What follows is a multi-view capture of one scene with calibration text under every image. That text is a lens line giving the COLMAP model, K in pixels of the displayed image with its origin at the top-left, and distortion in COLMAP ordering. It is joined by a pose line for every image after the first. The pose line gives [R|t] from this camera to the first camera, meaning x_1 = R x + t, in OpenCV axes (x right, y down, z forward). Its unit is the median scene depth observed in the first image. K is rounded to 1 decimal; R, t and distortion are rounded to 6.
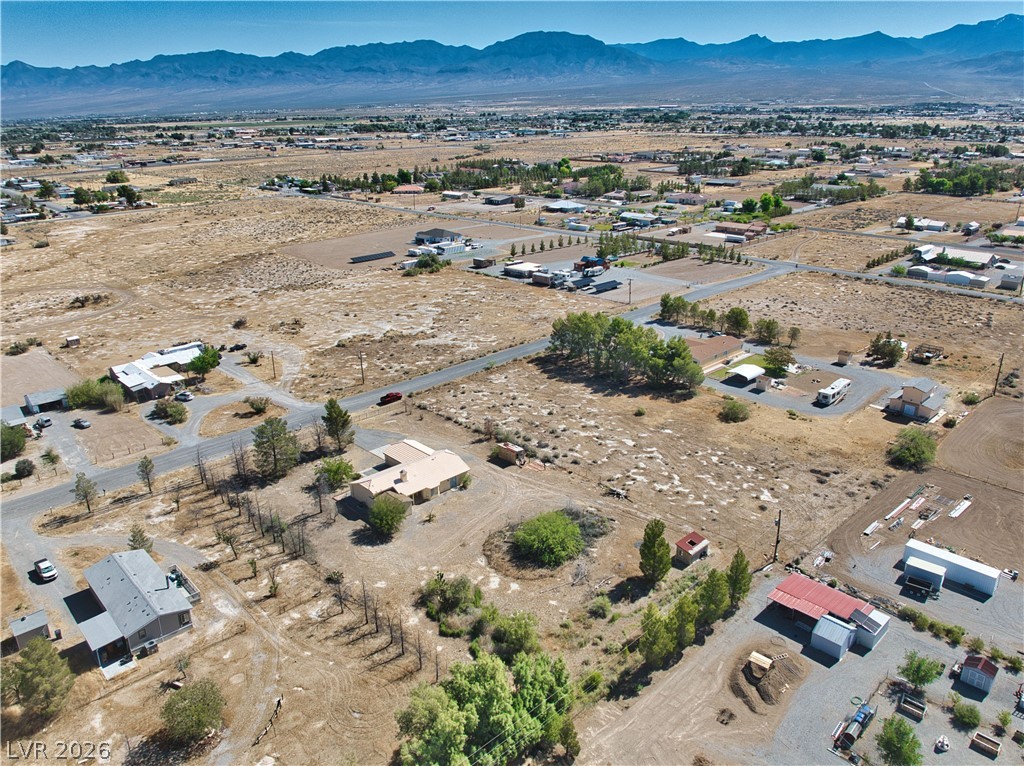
lens RADIAL K [[737.5, 0, 513.8], [0, 737.5, 387.2], [0, 0, 1]] dist [-0.058267, 0.012309]
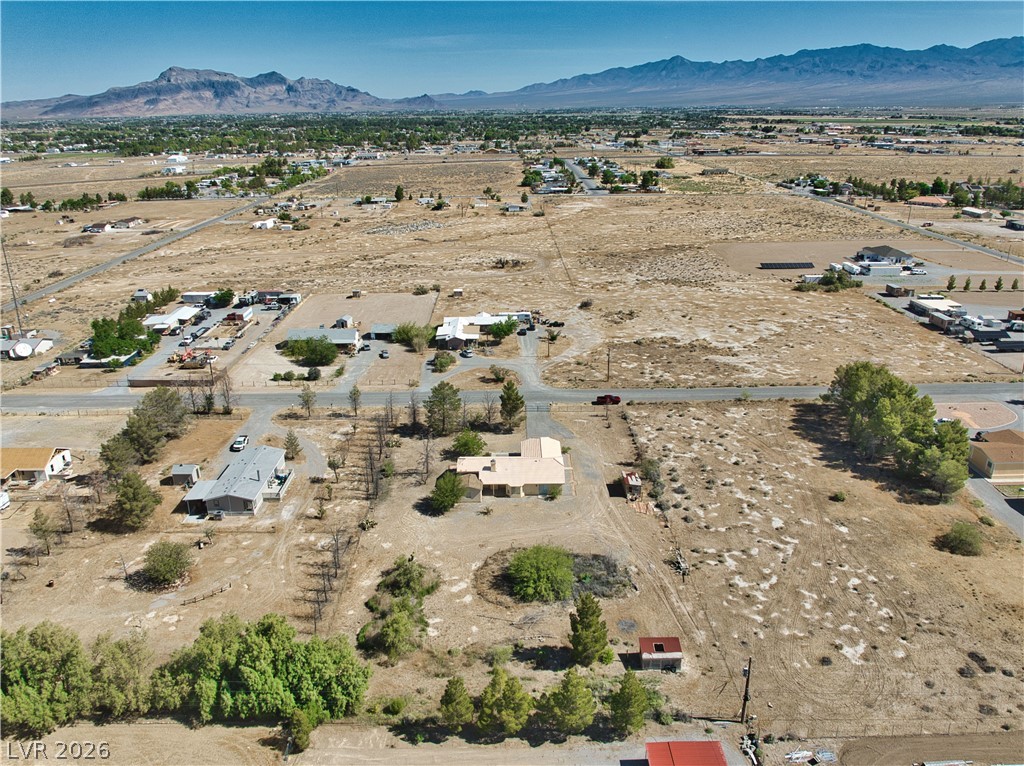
lens RADIAL K [[737.5, 0, 514.9], [0, 737.5, 381.2], [0, 0, 1]] dist [-0.058267, 0.012309]
pose [[0.731316, 0.241265, -0.637941, 0.386562], [-0.242000, 0.966276, 0.088018, -0.070212], [0.637663, 0.090013, 0.765039, 0.174243]]
